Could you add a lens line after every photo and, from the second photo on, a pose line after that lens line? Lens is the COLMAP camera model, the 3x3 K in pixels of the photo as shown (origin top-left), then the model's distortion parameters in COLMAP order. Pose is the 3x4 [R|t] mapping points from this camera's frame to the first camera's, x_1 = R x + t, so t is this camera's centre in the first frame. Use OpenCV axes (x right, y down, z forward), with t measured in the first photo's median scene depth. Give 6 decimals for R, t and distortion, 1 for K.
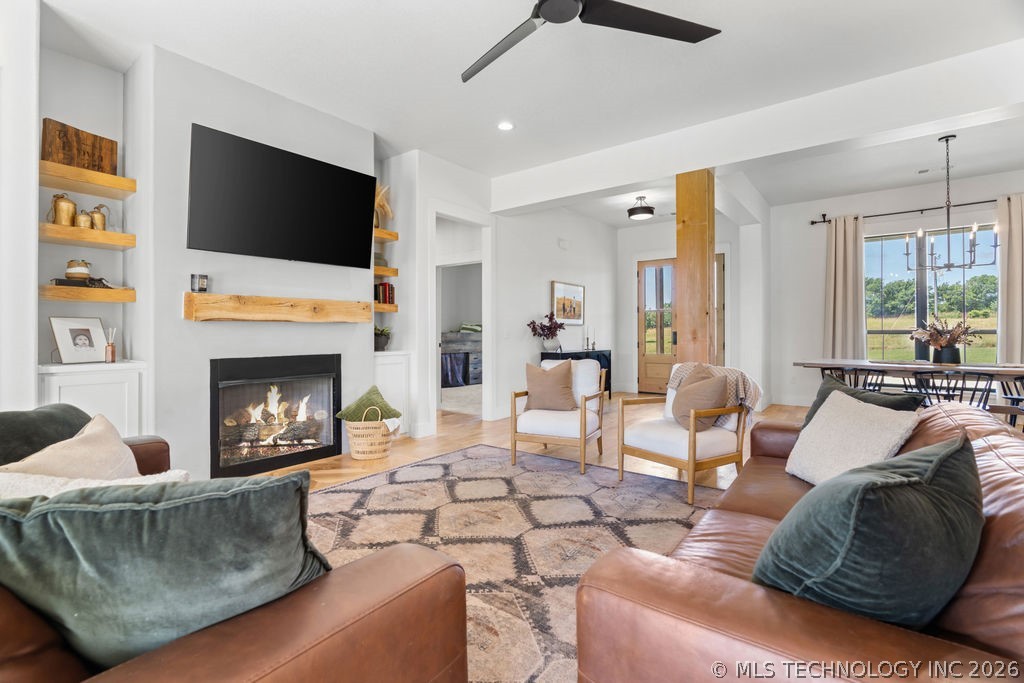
lens RADIAL K [[466.6, 0, 515.4], [0, 466.6, 330.2], [0, 0, 1]] dist [-0.001359, 0.001237]
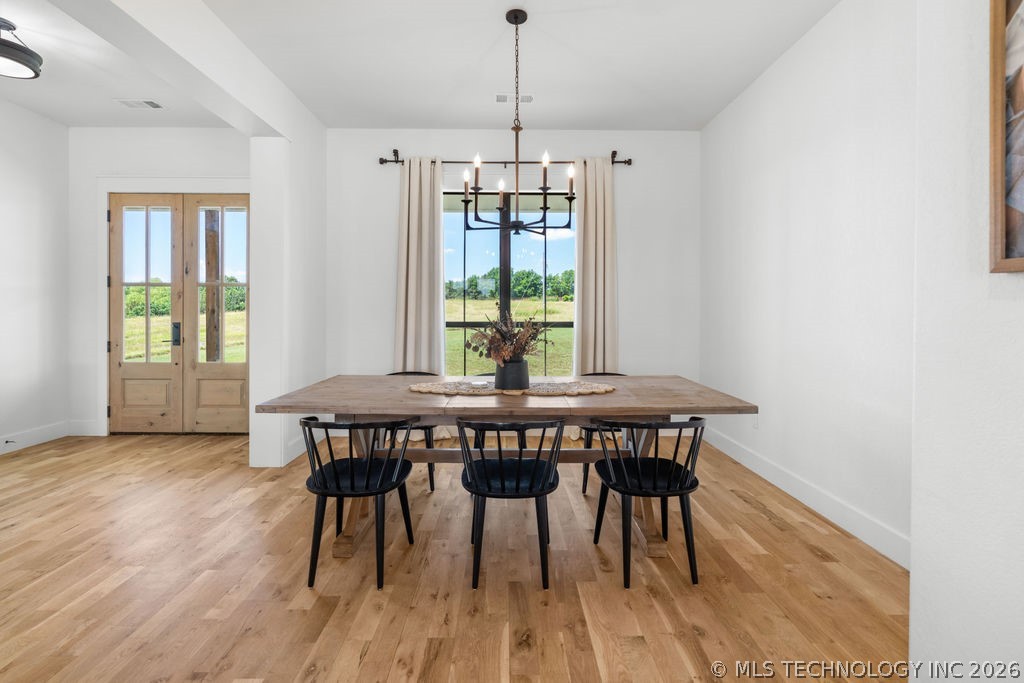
lens RADIAL K [[466.6, 0, 521.8], [0, 466.6, 311.9], [0, 0, 1]] dist [-0.001359, 0.001237]
pose [[0.775530, 0.002177, 0.631307, 0.391907], [-0.007223, 0.999959, 0.005426, -0.020142], [-0.631269, -0.008768, 0.775514, 0.372603]]
